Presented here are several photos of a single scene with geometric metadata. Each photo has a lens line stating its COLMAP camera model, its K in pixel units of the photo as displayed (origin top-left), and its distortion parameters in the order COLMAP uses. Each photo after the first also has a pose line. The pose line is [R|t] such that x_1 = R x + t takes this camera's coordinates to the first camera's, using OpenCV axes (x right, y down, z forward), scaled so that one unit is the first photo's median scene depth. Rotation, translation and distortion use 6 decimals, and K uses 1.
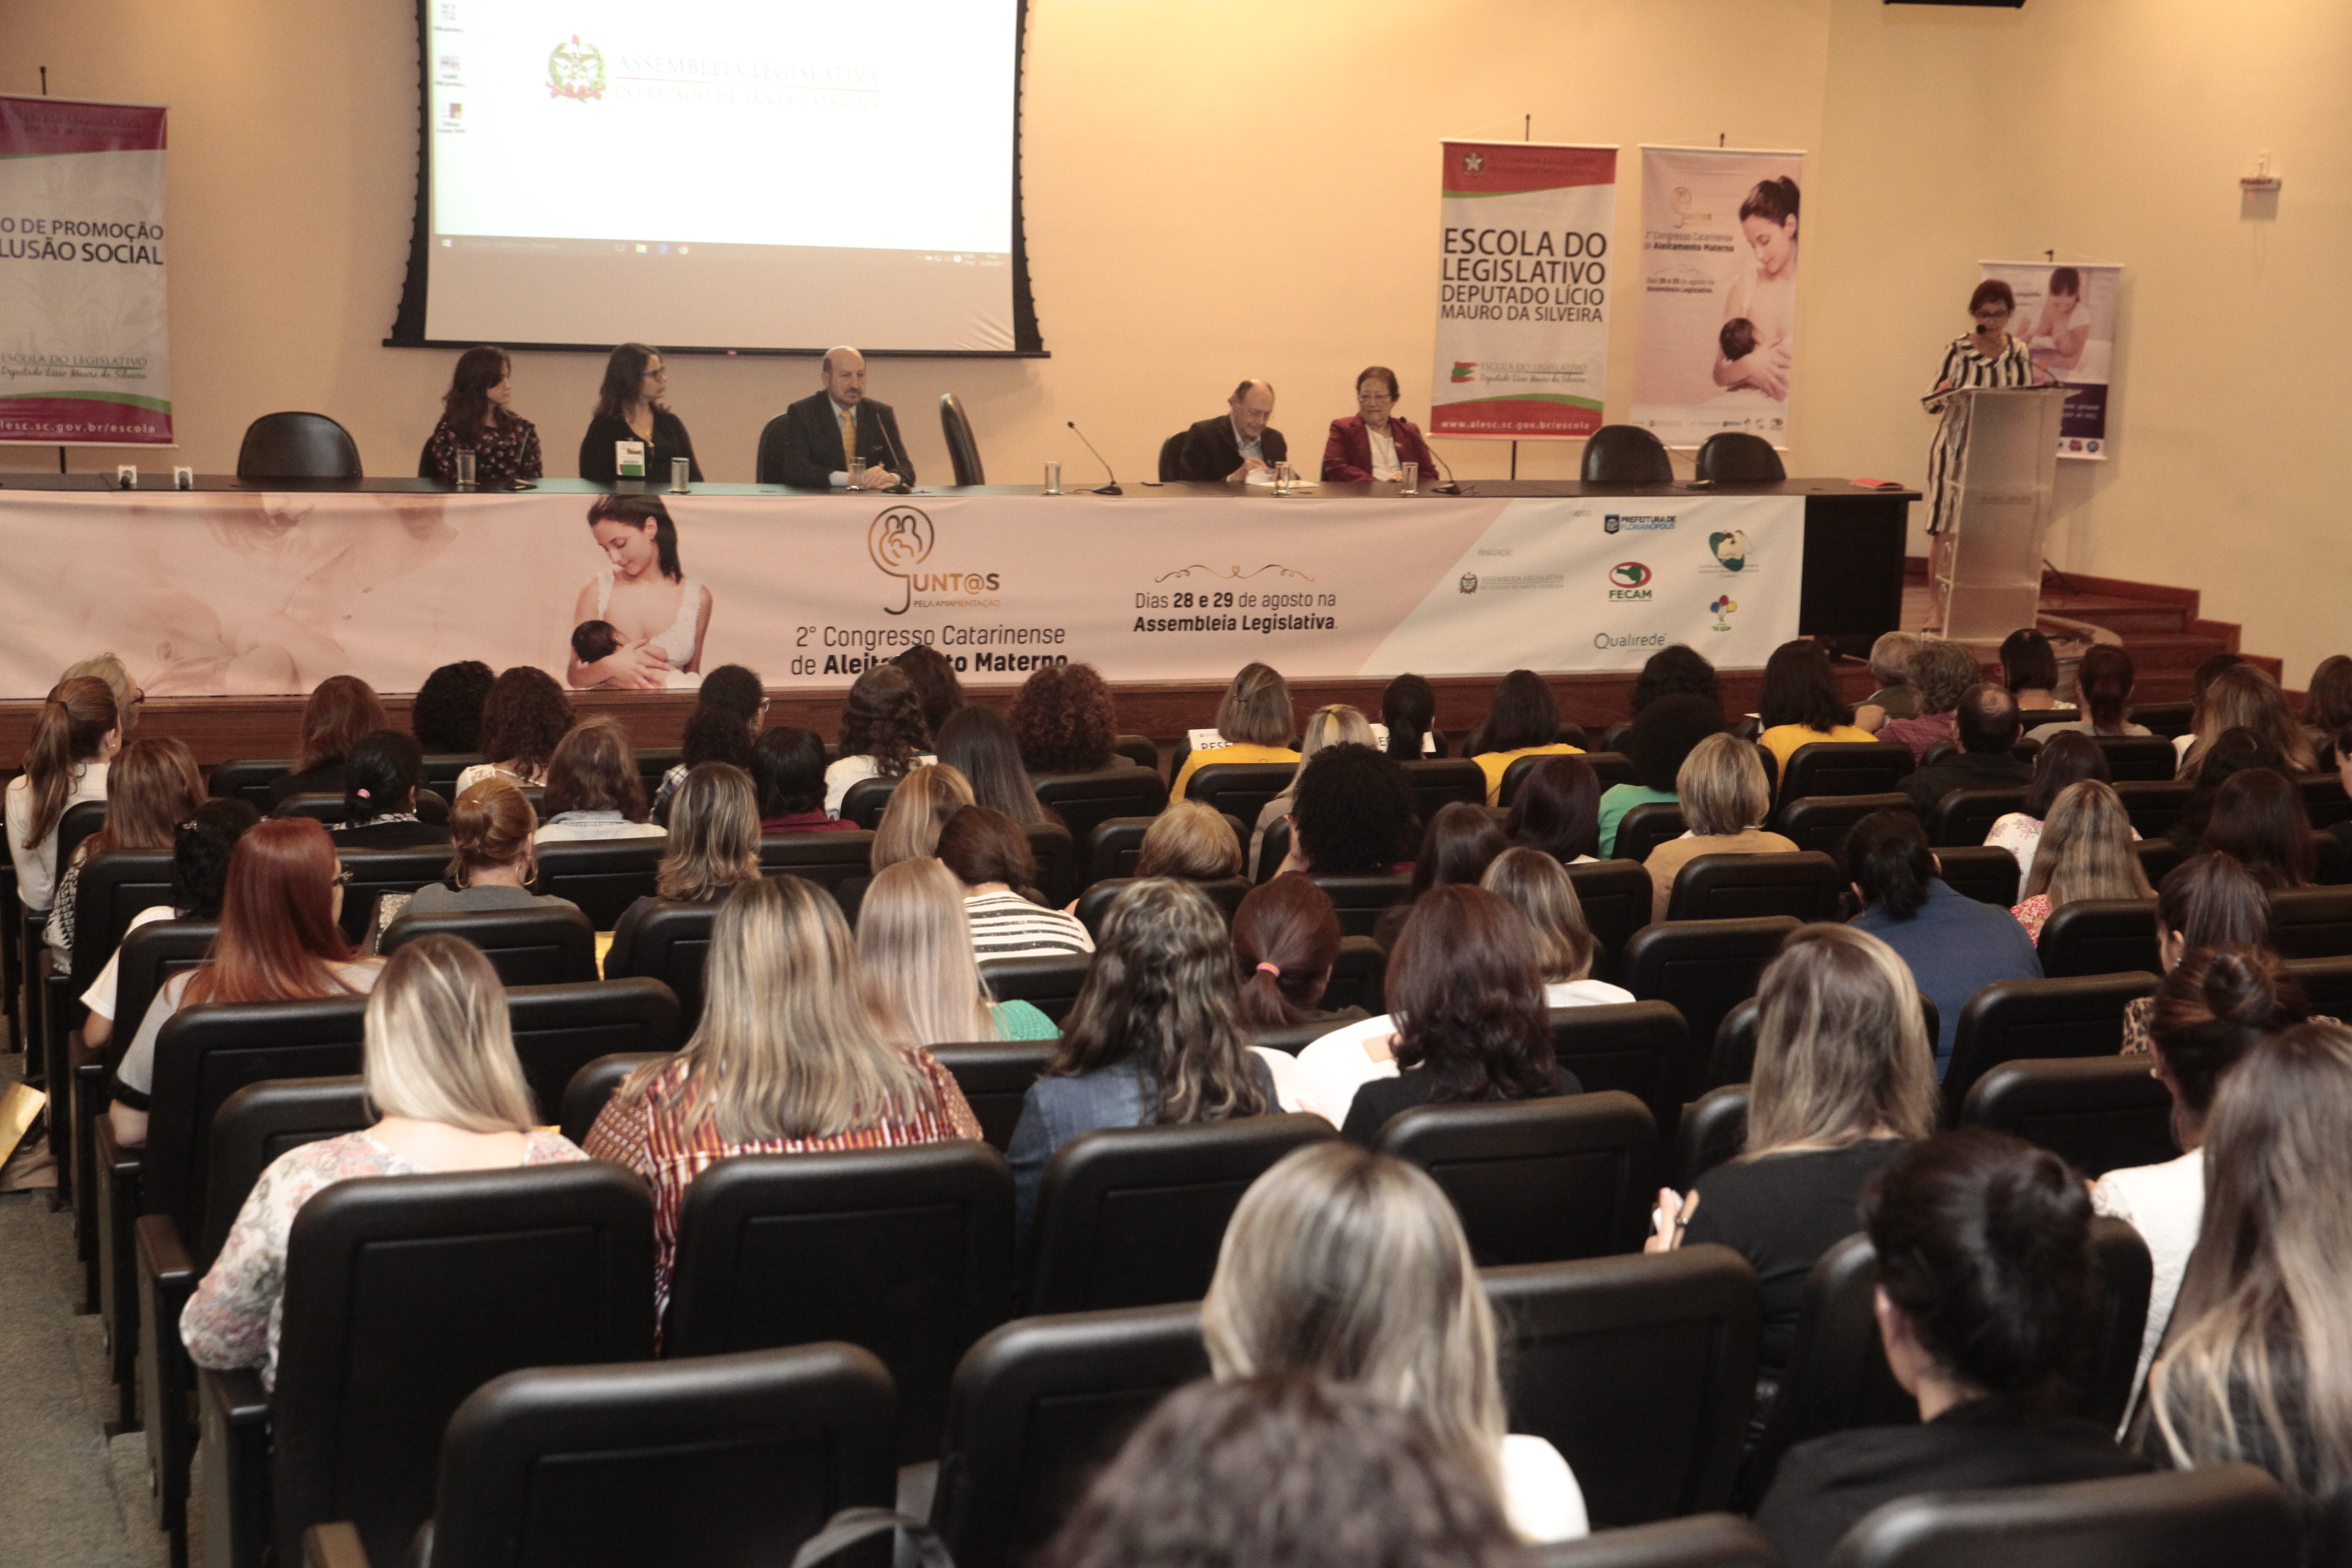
lens RADIAL K [[3417.8, 0, 1173.6], [0, 3417.8, 779.8], [0, 0, 1]] dist [0.128079, -0.012617]
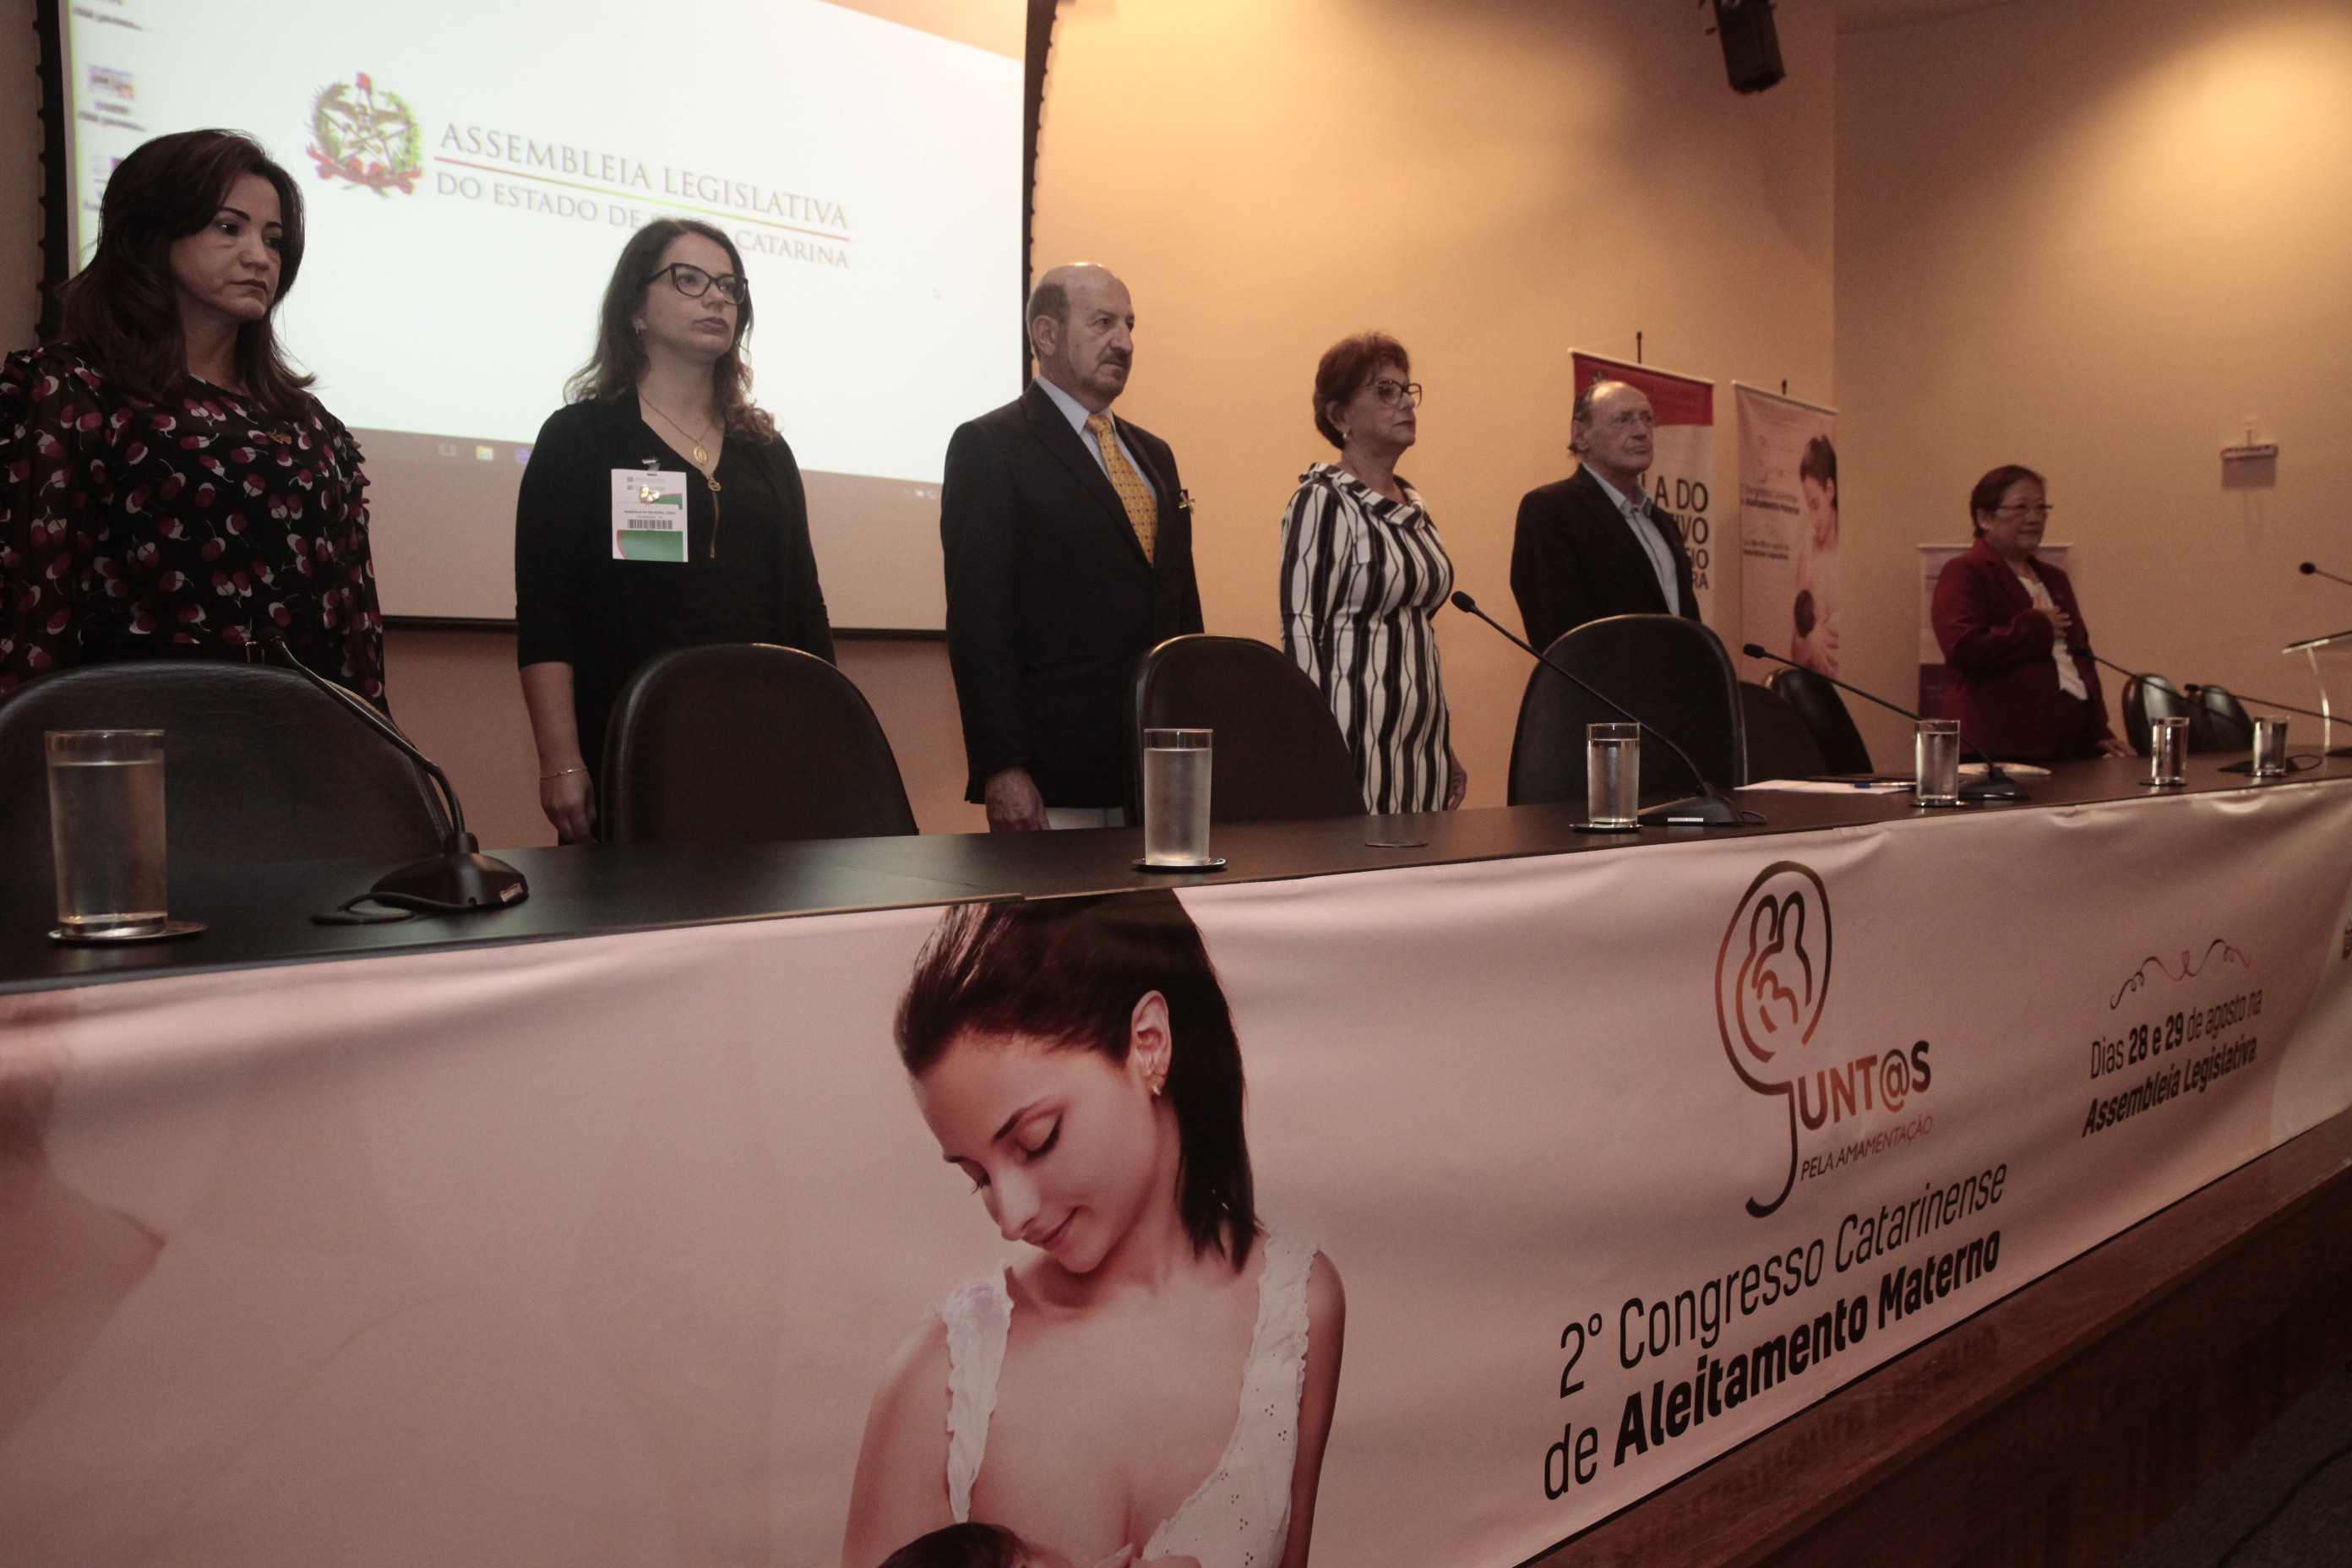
lens RADIAL K [[1733.2, 0, 1188.4], [0, 1733.2, 768.9], [0, 0, 1]] dist [-0.079578, 0.077342]
pose [[0.937225, -0.045111, 0.345795, -0.154908], [0.085692, 0.990986, -0.102977, -0.065489], [-0.338032, 0.126144, 0.932642, 0.740874]]
